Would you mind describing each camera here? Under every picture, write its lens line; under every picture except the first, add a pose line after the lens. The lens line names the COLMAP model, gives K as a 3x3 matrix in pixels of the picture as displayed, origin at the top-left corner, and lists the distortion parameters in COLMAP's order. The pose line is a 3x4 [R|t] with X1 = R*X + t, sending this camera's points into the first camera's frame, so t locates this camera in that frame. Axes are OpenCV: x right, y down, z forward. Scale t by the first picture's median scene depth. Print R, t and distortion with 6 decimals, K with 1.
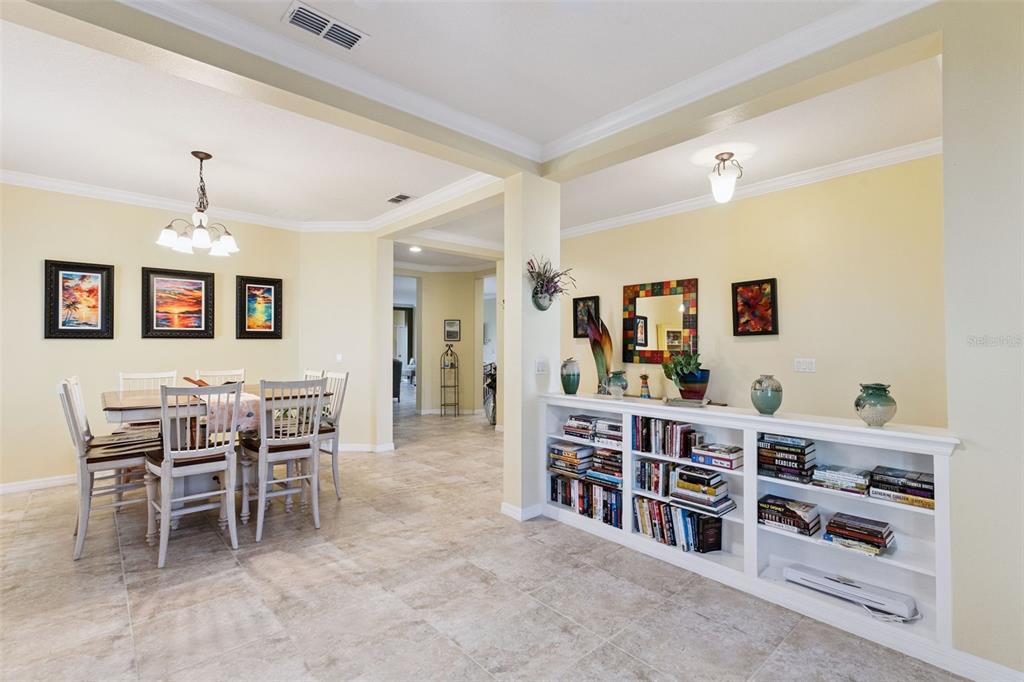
lens RADIAL K [[466.2, 0, 512.0], [0, 466.2, 341.0], [0, 0, 1]] dist [0.000599, 0.000376]
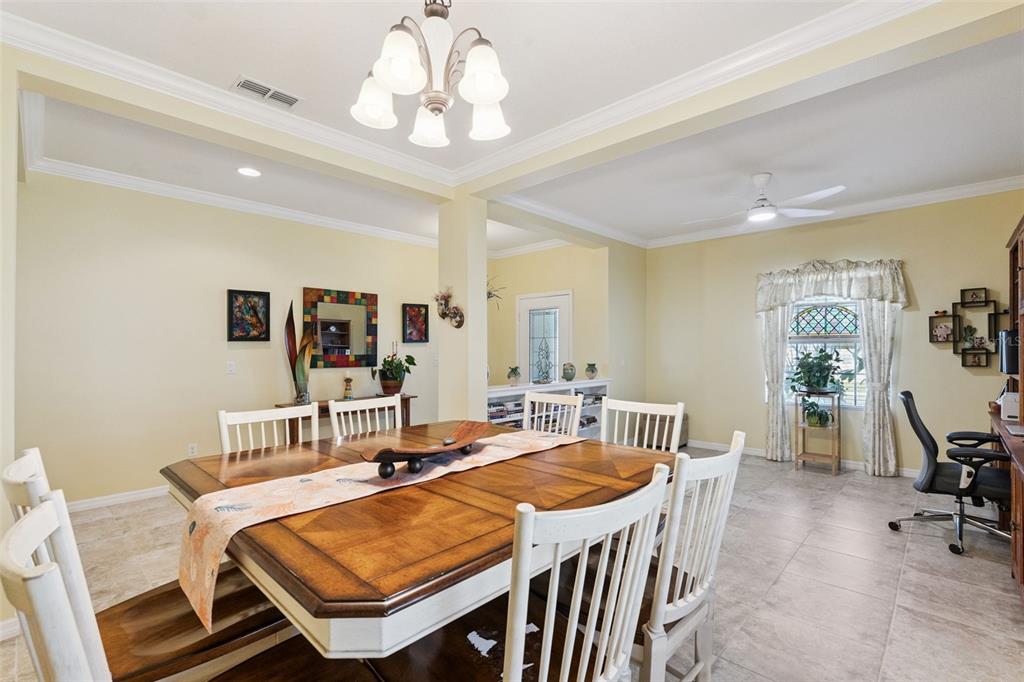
lens RADIAL K [[472.2, 0, 511.5], [0, 472.2, 344.5], [0, 0, 1]] dist [0.001887, 0.000718]
pose [[-0.085670, 0.005866, 0.996306, -0.928628], [-0.005813, 0.999963, -0.006388, 0.001336], [-0.996307, -0.006339, -0.085633, 0.825275]]
